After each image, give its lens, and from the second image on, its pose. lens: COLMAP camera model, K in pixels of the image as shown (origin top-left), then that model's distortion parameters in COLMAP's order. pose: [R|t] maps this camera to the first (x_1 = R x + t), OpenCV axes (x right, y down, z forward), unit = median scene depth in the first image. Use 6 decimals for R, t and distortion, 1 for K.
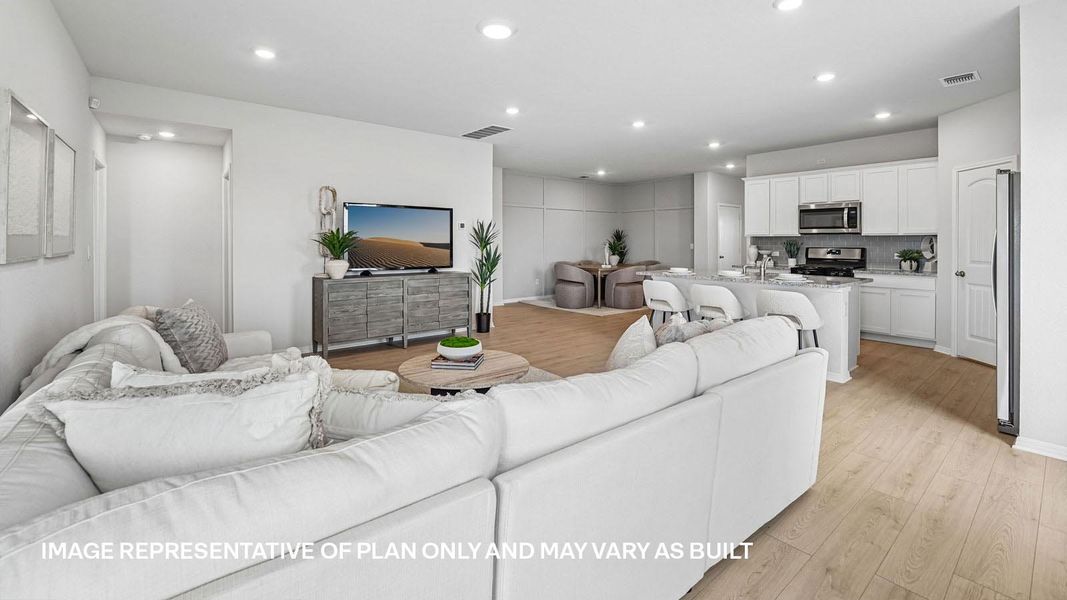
lens RADIAL K [[443.1, 0, 537.6], [0, 443.1, 255.5], [0, 0, 1]] dist [-0.005354, 0.000958]
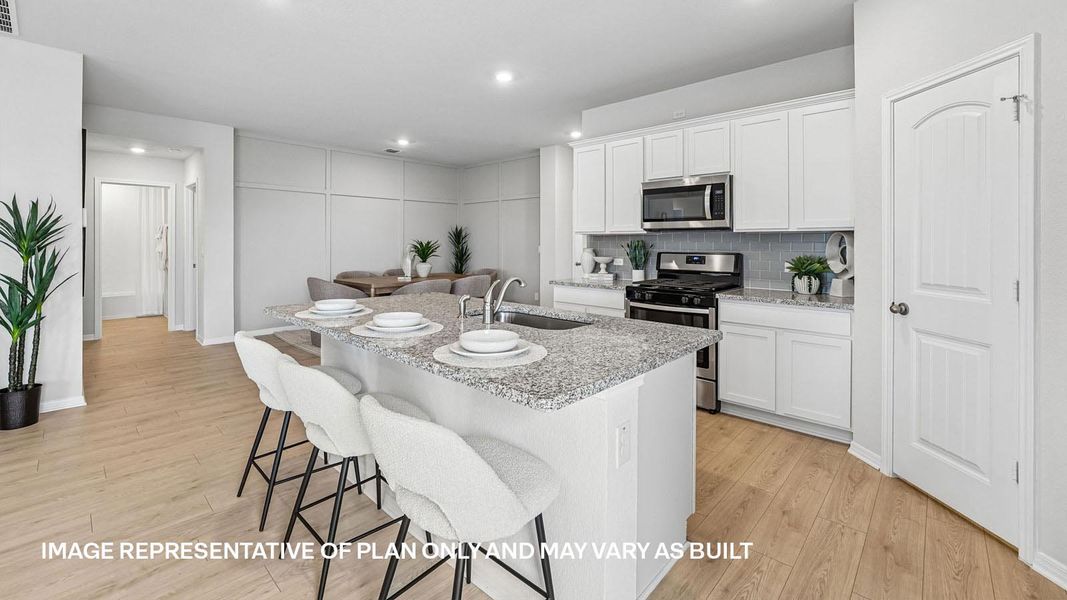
lens RADIAL K [[443.1, 0, 531.2], [0, 443.1, 258.2], [0, 0, 1]] dist [-0.005354, 0.000958]
pose [[0.991849, -0.002264, 0.127397, 0.393919], [0.001943, 0.999995, 0.002641, -0.013181], [-0.127402, -0.002372, 0.991848, 0.454125]]
